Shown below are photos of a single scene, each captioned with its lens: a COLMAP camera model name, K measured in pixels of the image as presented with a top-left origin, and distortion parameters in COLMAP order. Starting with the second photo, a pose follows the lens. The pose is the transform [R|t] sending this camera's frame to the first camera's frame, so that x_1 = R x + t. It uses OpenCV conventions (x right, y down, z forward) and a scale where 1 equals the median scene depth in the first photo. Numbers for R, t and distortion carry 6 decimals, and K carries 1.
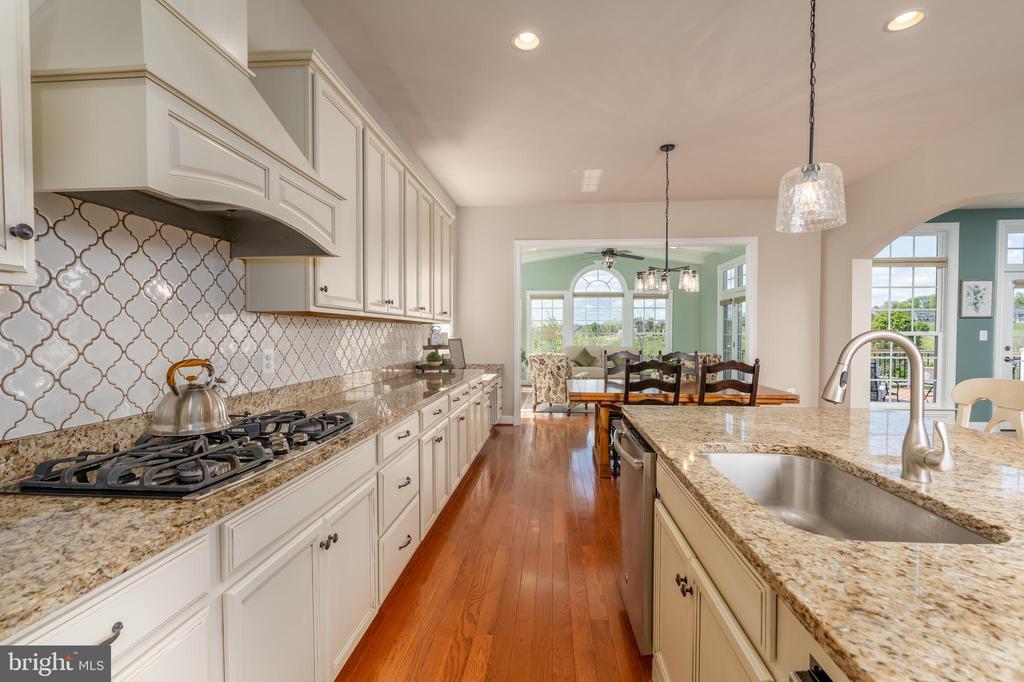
lens RADIAL K [[488.1, 0, 510.0], [0, 488.1, 345.0], [0, 0, 1]] dist [0.000548, 0.000454]
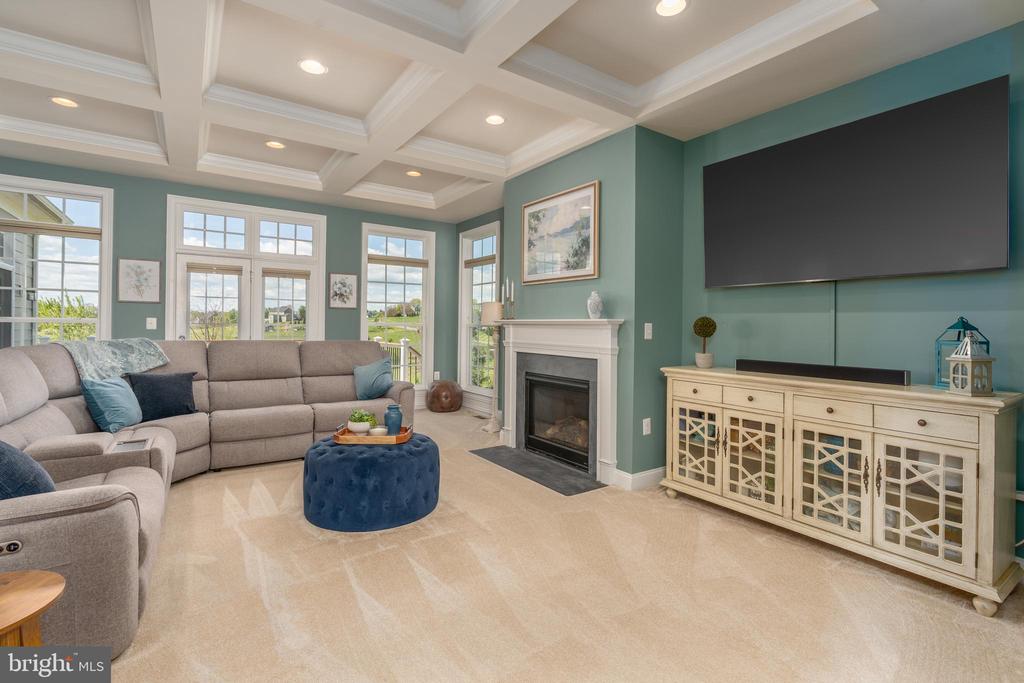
lens RADIAL K [[488.1, 0, 515.2], [0, 488.1, 324.1], [0, 0, 1]] dist [0.001230, 0.000068]
pose [[0.772751, 0.010996, 0.634615, 0.920383], [0.003378, 0.999765, -0.021436, 0.002224], [-0.634701, 0.018708, 0.772531, -0.084695]]
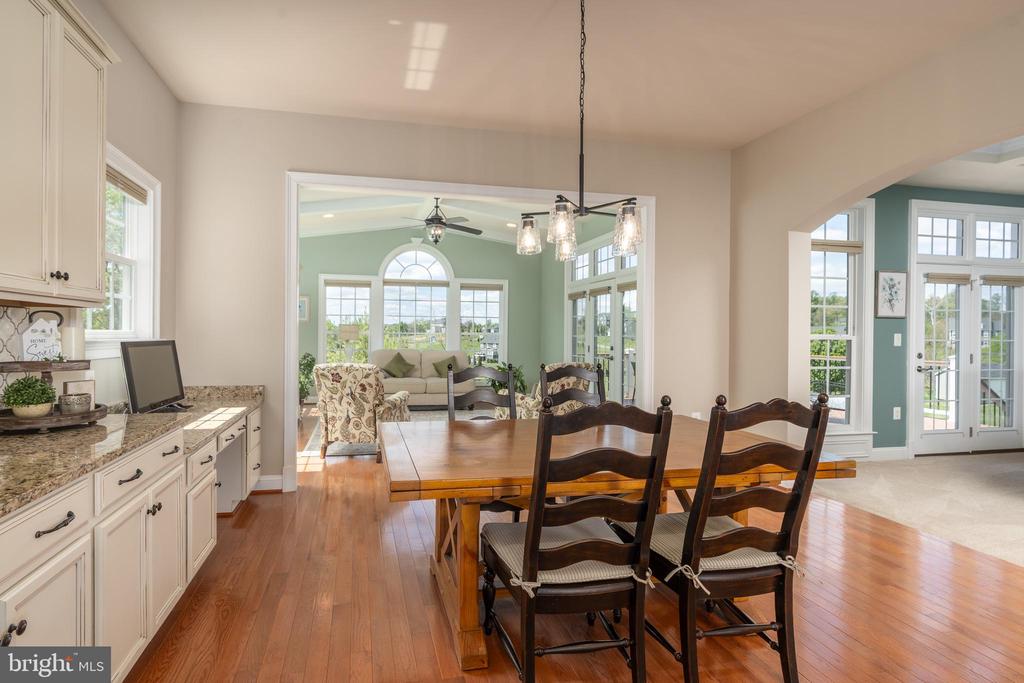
lens RADIAL K [[538.8, 0, 480.1], [0, 538.8, 335.0], [0, 0, 1]] dist [0.000806, 0.000335]
pose [[0.951467, 0.007750, 0.307654, 0.035901], [-0.001580, 0.999793, -0.020298, -0.008562], [-0.307747, 0.018827, 0.951282, 0.363793]]
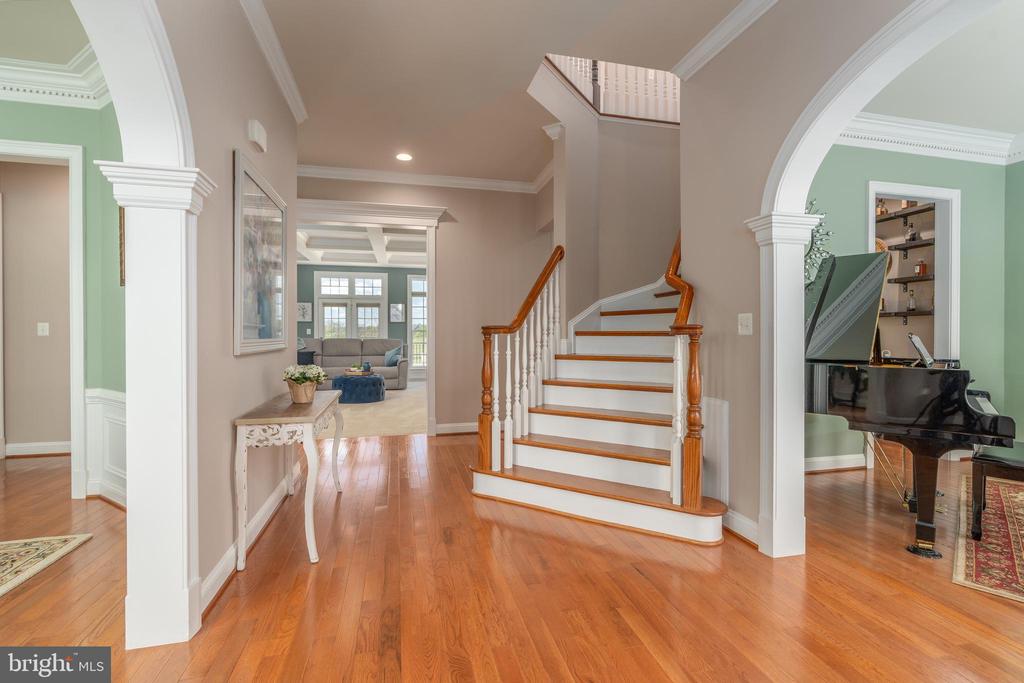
lens RADIAL K [[477.7, 0, 512.0], [0, 477.7, 341.5], [0, 0, 1]] dist [-0.002901, -0.000050]
pose [[0.948328, -0.007107, 0.317213, 1.131914], [0.009903, 0.999925, -0.007204, 0.040335], [-0.317139, 0.009973, 0.948327, -0.998432]]
